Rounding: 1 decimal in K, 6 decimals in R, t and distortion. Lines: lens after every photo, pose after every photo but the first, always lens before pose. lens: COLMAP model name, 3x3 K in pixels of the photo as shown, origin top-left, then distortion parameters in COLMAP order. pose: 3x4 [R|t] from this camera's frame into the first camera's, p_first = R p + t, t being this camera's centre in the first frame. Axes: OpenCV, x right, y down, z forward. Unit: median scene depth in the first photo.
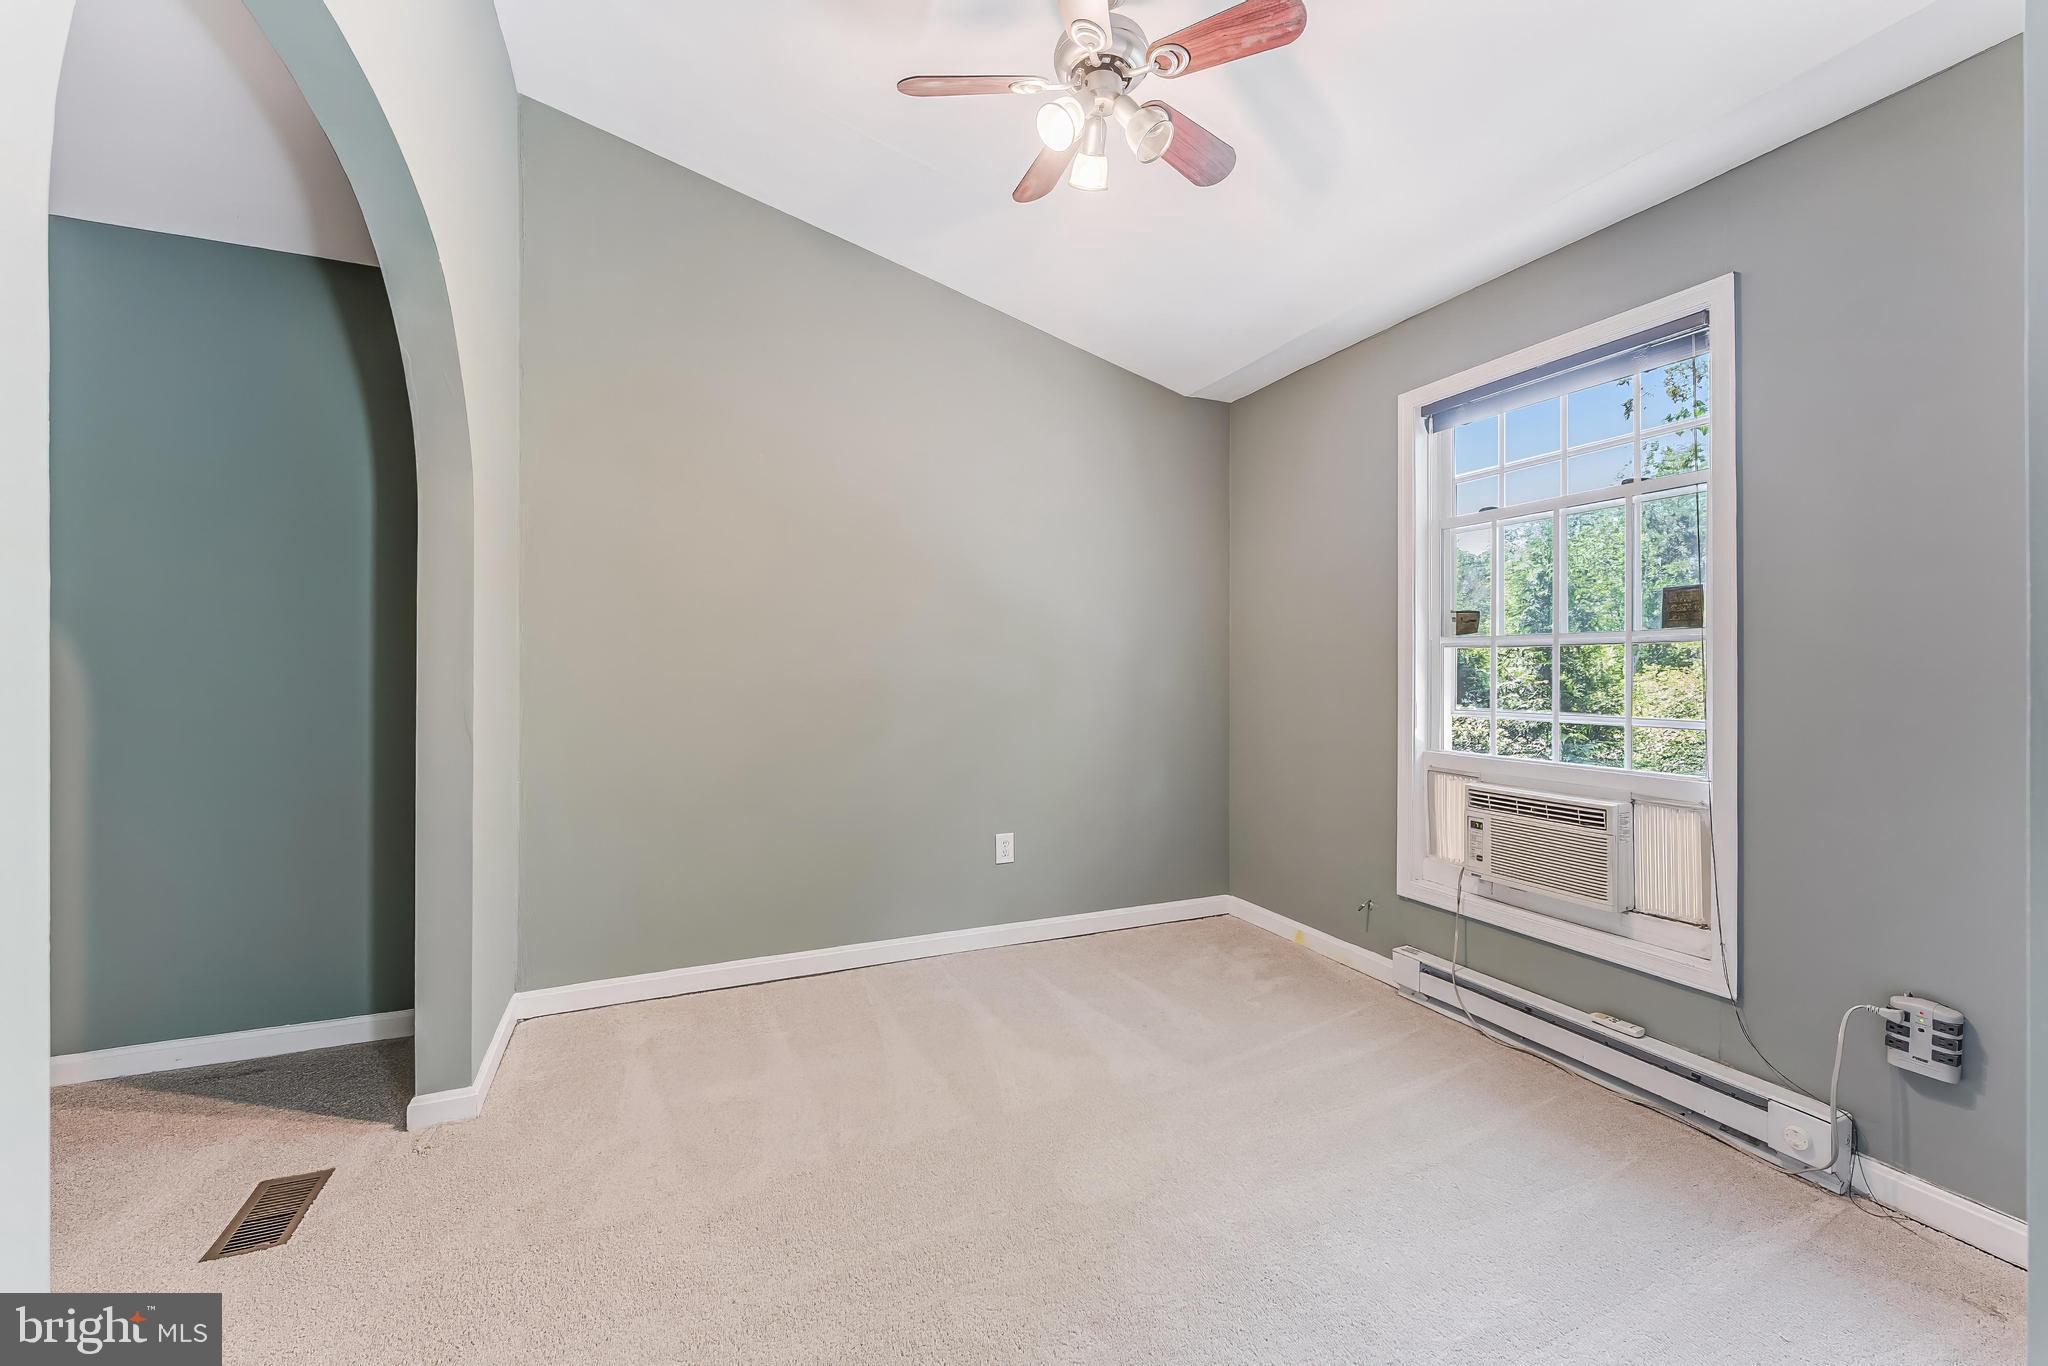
lens RADIAL K [[831.7, 0, 1039.2], [0, 831.7, 669.3], [0, 0, 1]] dist [0.001782, -0.000008]
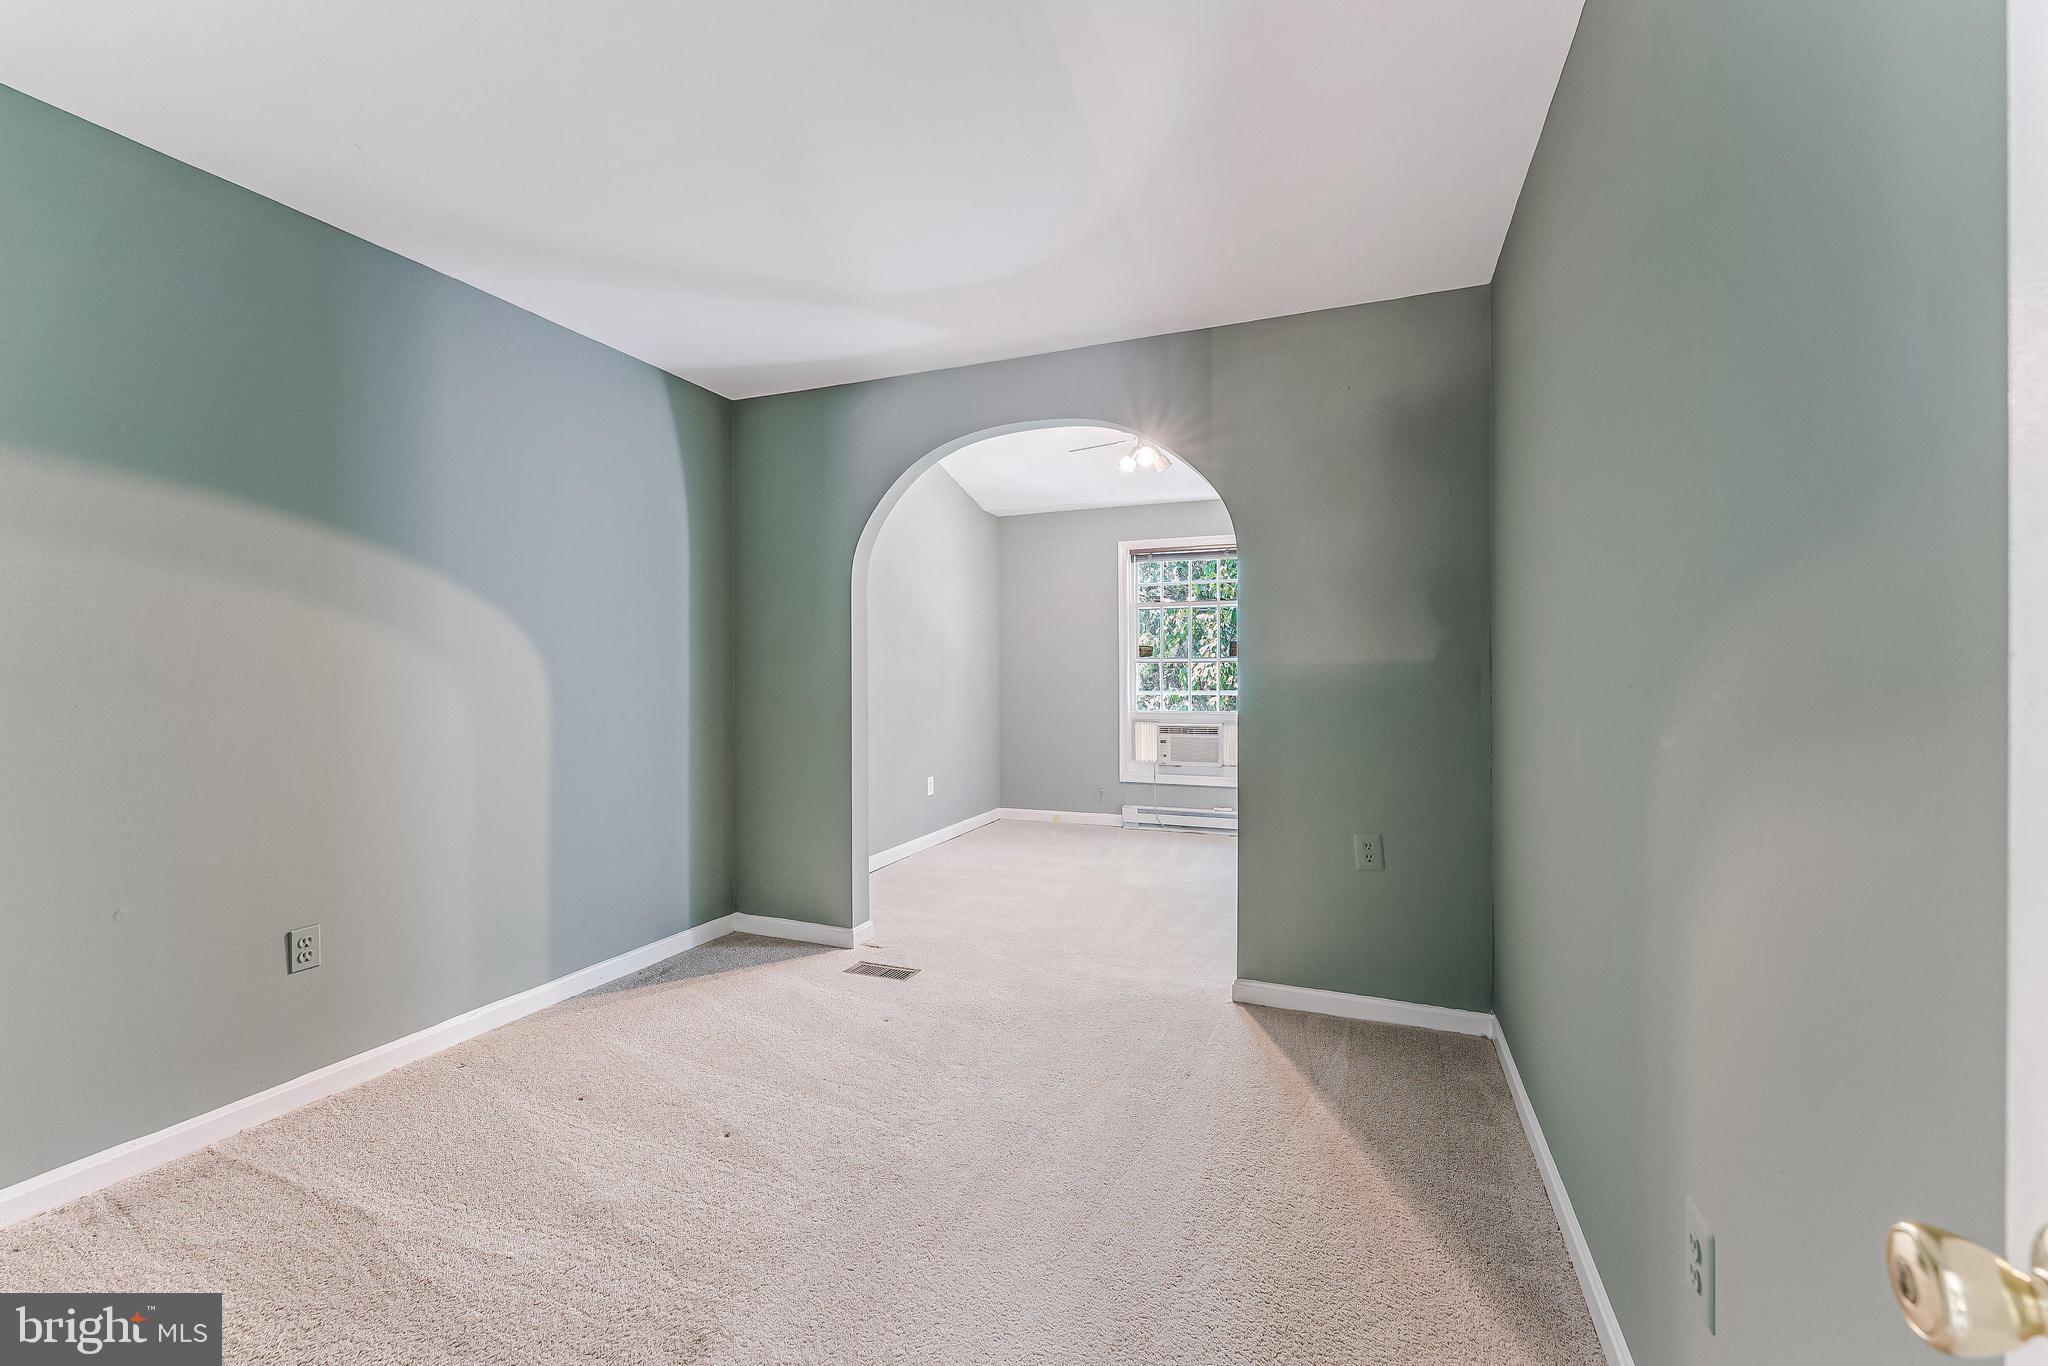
lens RADIAL K [[831.7, 0, 1039.2], [0, 831.7, 669.3], [0, 0, 1]] dist [0.001782, -0.000008]
pose [[0.708642, -0.004034, 0.705557, -1.251225], [0.006602, 0.999978, -0.000914, -0.009578], [-0.705537, 0.005306, 0.708653, -0.353307]]
